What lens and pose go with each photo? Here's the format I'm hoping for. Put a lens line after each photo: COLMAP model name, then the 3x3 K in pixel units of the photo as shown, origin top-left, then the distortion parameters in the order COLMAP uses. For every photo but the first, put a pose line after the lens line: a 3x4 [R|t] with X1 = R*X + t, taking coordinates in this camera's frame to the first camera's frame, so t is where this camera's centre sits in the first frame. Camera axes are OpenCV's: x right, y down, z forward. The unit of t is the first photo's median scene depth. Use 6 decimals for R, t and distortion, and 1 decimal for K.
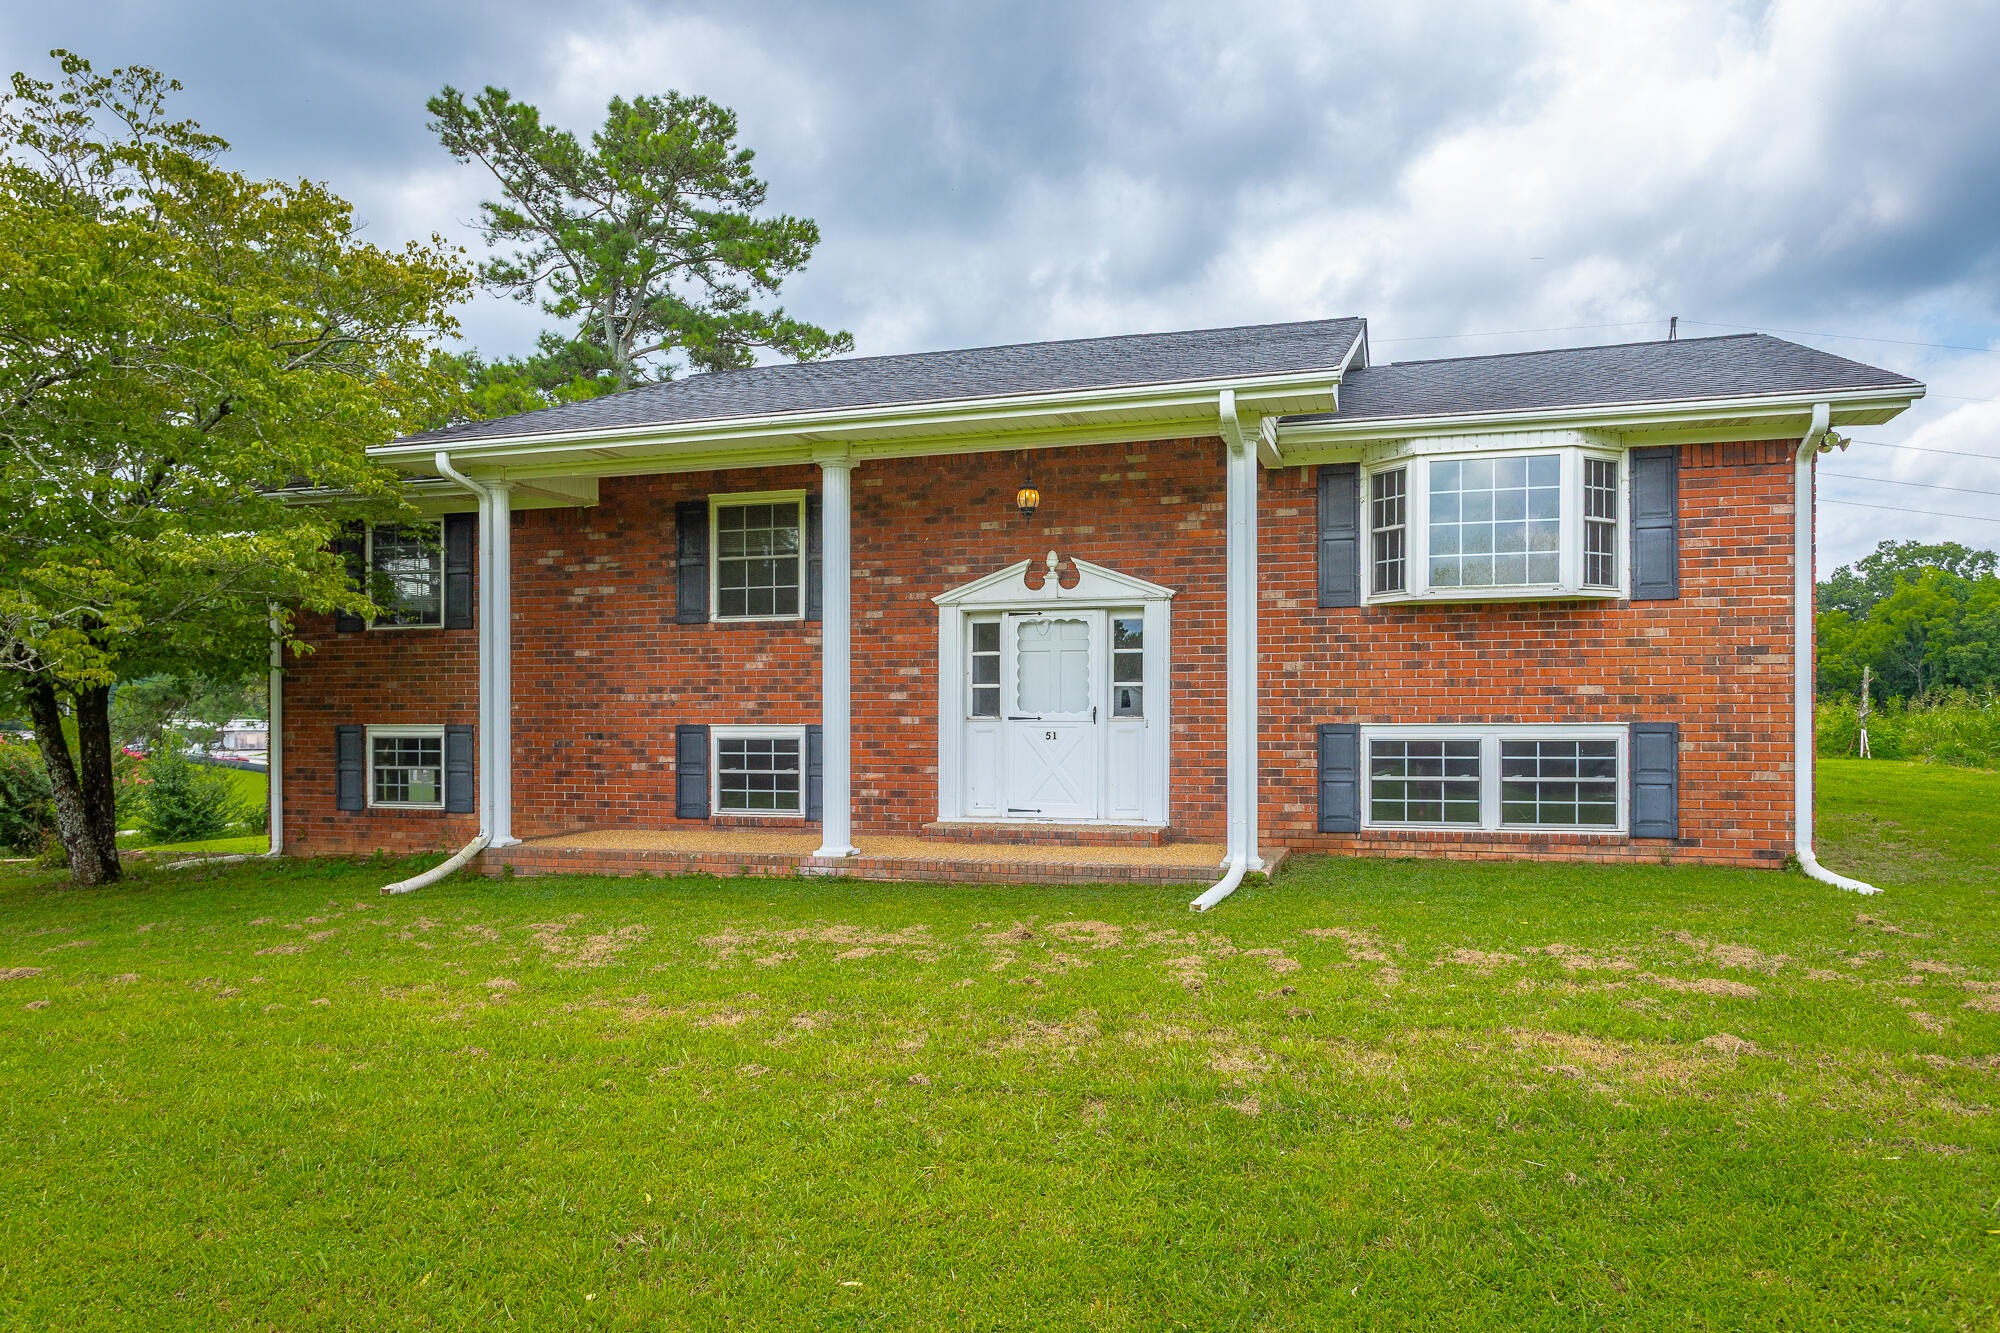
lens RADIAL K [[1358.2, 0, 1012.2], [0, 1358.2, 731.1], [0, 0, 1]] dist [-0.001050, -0.006024]
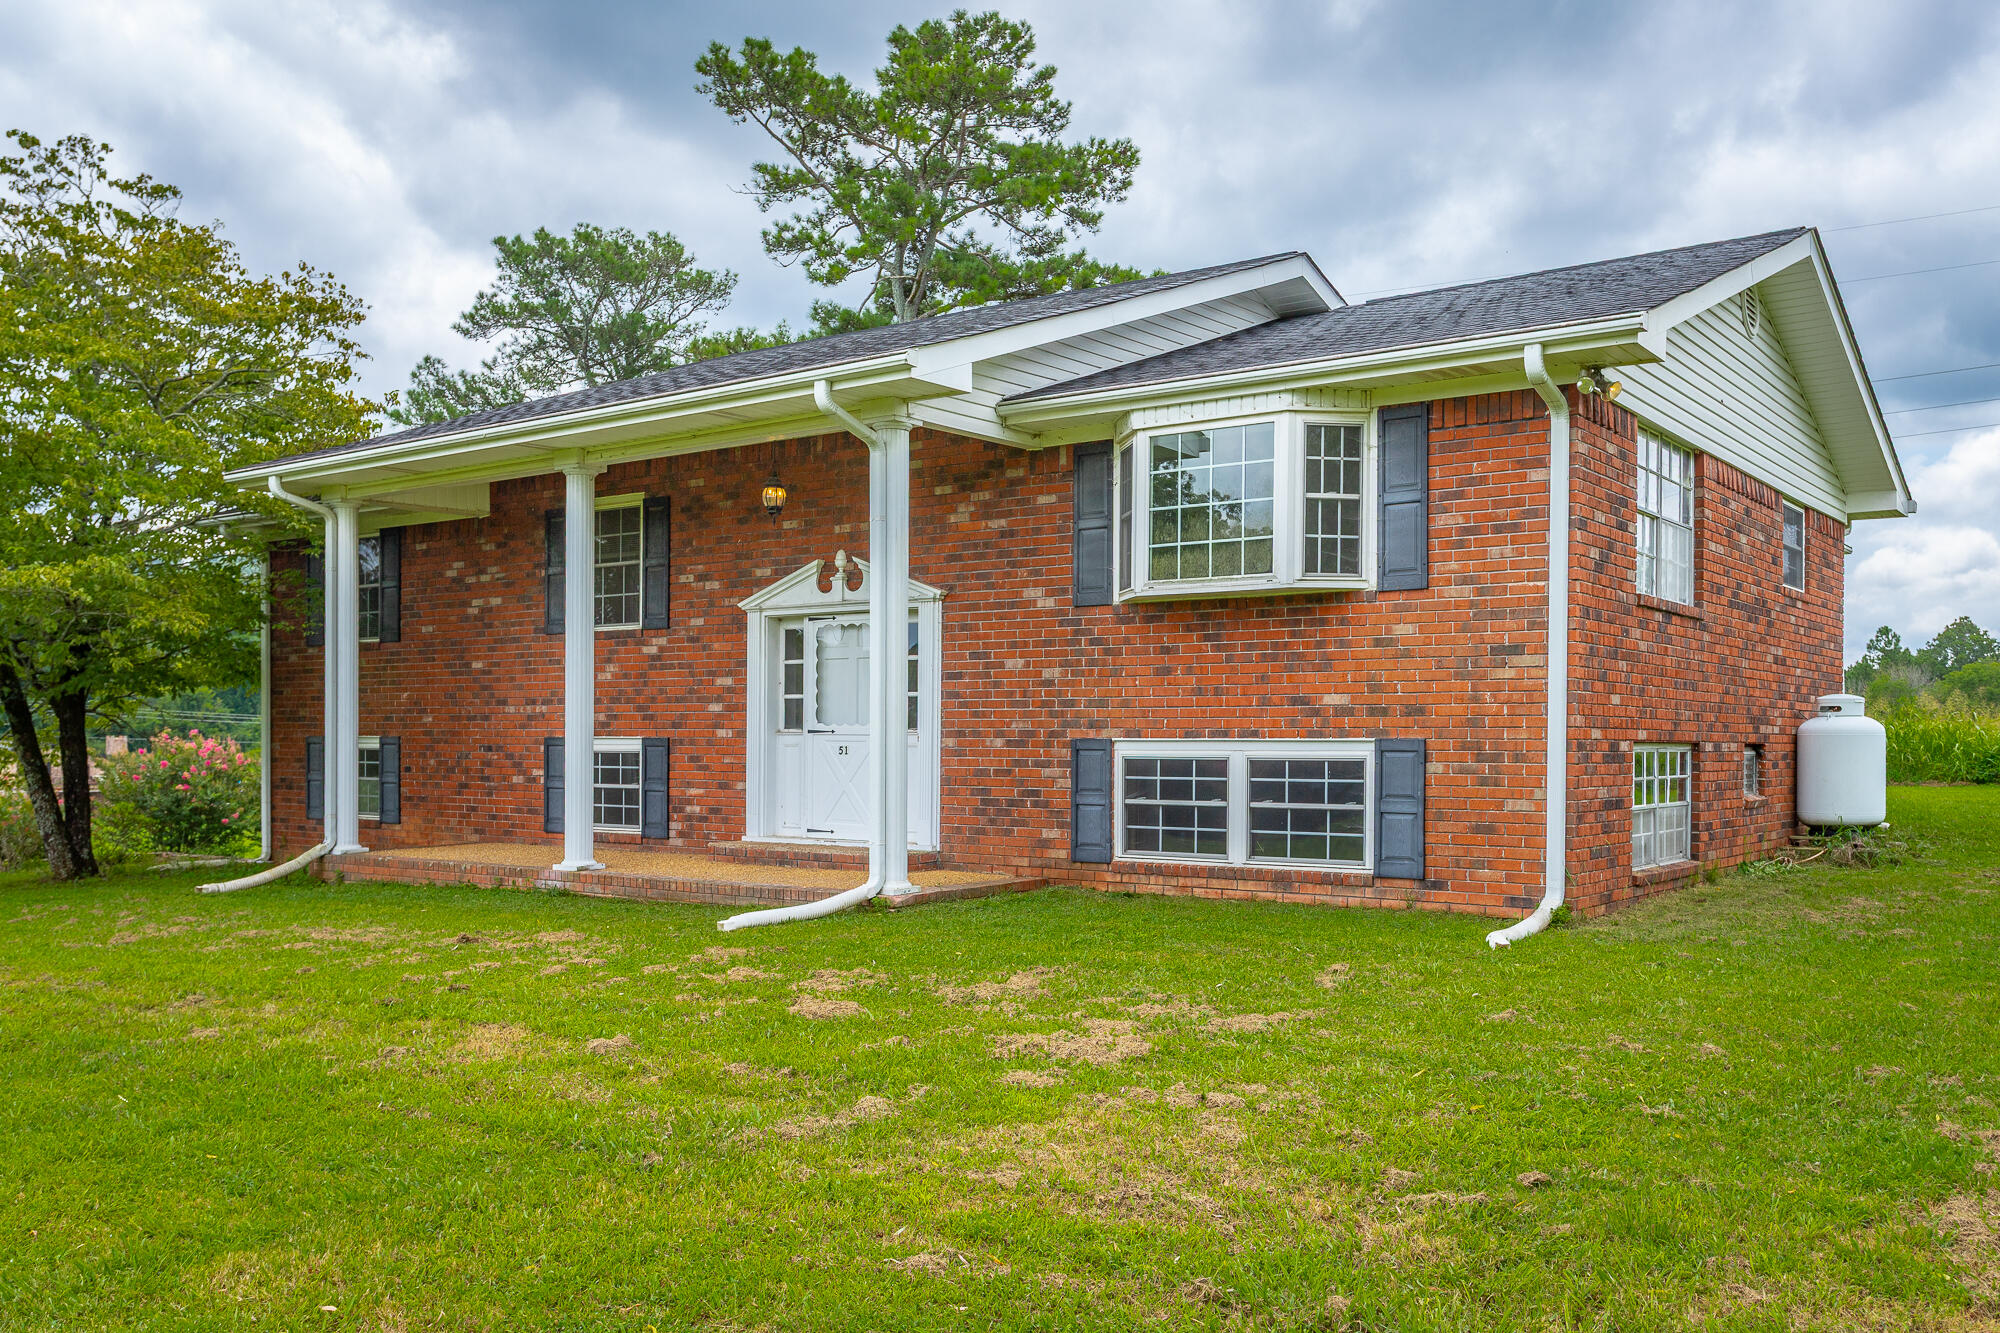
lens RADIAL K [[1702.5, 0, 1029.8], [0, 1702.5, 764.1], [0, 0, 1]] dist [0.002689, -0.005518]
pose [[0.942842, 0.010080, -0.333089, 0.553810], [-0.007819, 0.999936, 0.008129, 0.002231], [0.333150, -0.005060, 0.942860, -0.048944]]
